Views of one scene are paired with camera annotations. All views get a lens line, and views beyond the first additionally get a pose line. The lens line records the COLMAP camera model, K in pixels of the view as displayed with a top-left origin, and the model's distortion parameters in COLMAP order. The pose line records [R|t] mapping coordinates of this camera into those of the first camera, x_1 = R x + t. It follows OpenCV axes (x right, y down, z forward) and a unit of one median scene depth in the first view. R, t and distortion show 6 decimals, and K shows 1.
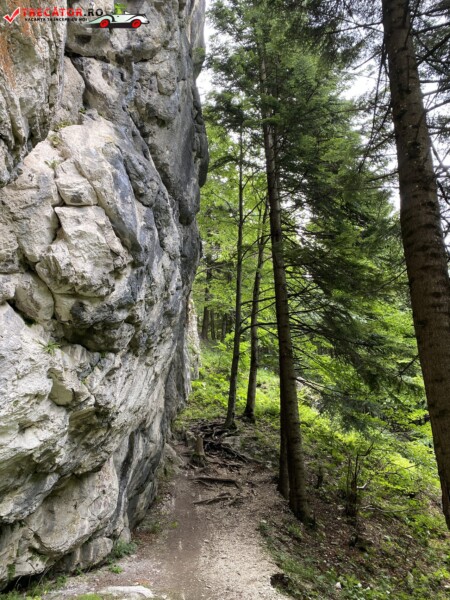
lens RADIAL K [[457.5, 0, 227.8], [0, 457.5, 289.0], [0, 0, 1]] dist [0.028567, -0.008532]
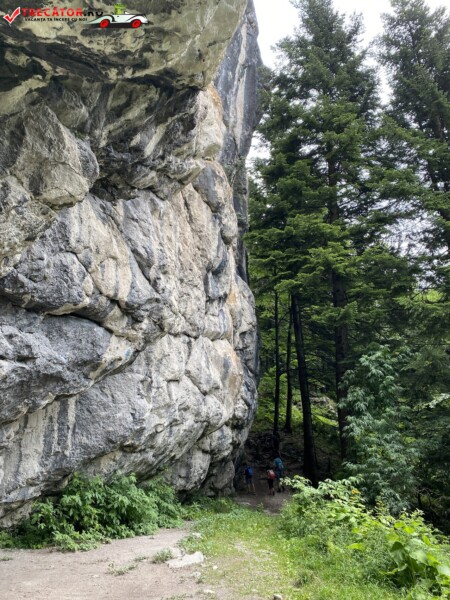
lens RADIAL K [[457.5, 0, 227.8], [0, 457.5, 289.0], [0, 0, 1]] dist [0.028567, -0.008532]
pose [[0.995032, -0.047943, -0.087253, 0.001946], [0.048622, 0.998801, 0.005668, -0.218311], [0.086877, -0.009882, 0.996170, -0.576666]]
